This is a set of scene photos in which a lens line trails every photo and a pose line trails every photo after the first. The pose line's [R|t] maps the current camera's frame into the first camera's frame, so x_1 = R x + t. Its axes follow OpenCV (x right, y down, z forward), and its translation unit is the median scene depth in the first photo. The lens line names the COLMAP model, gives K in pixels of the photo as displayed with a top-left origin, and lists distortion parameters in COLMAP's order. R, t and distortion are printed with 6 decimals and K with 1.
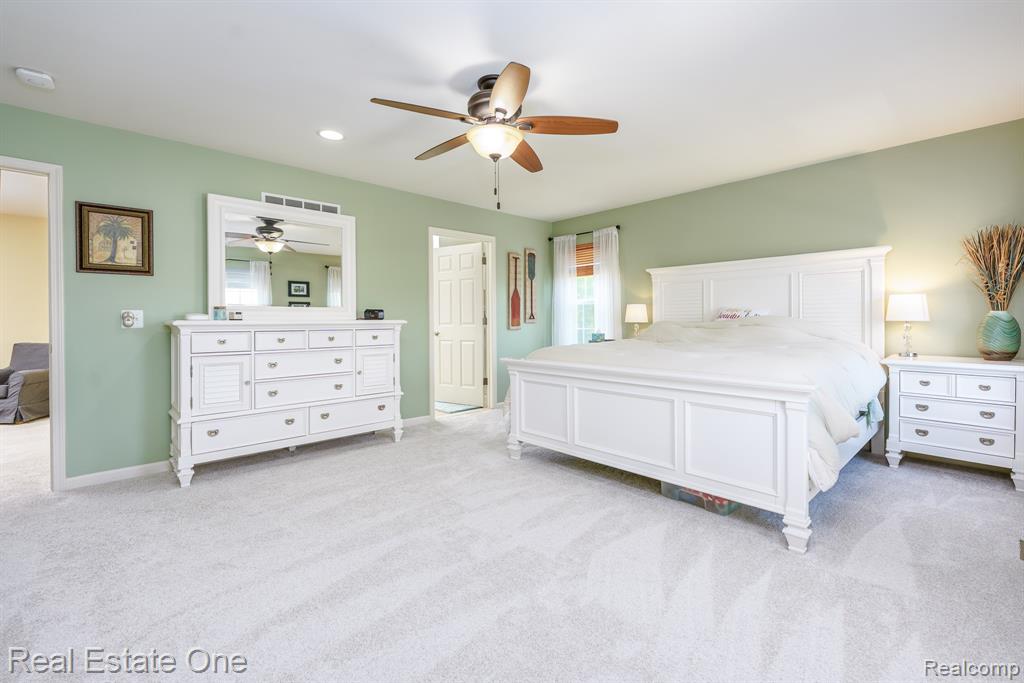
lens RADIAL K [[443.0, 0, 509.2], [0, 443.0, 321.5], [0, 0, 1]] dist [0.000793, -0.000252]
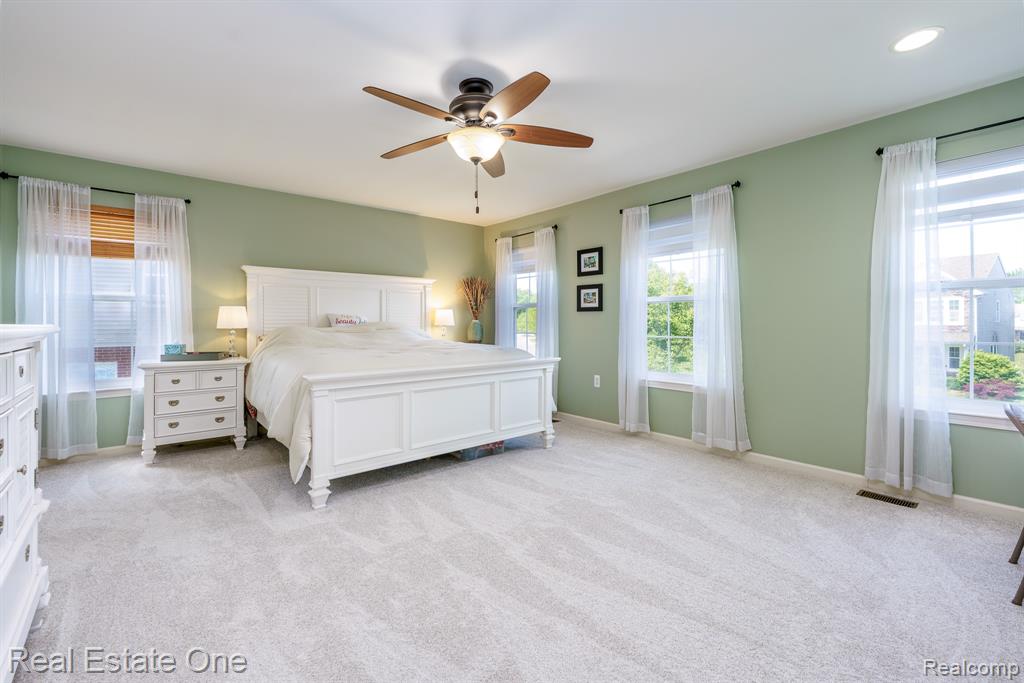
lens RADIAL K [[443.0, 0, 498.4], [0, 443.0, 323.8], [0, 0, 1]] dist [0.000793, -0.000252]
pose [[0.048393, 0.001434, 0.998827, -0.739128], [0.003932, 0.999991, -0.001626, -0.003224], [-0.998821, 0.004006, 0.048387, 0.661330]]
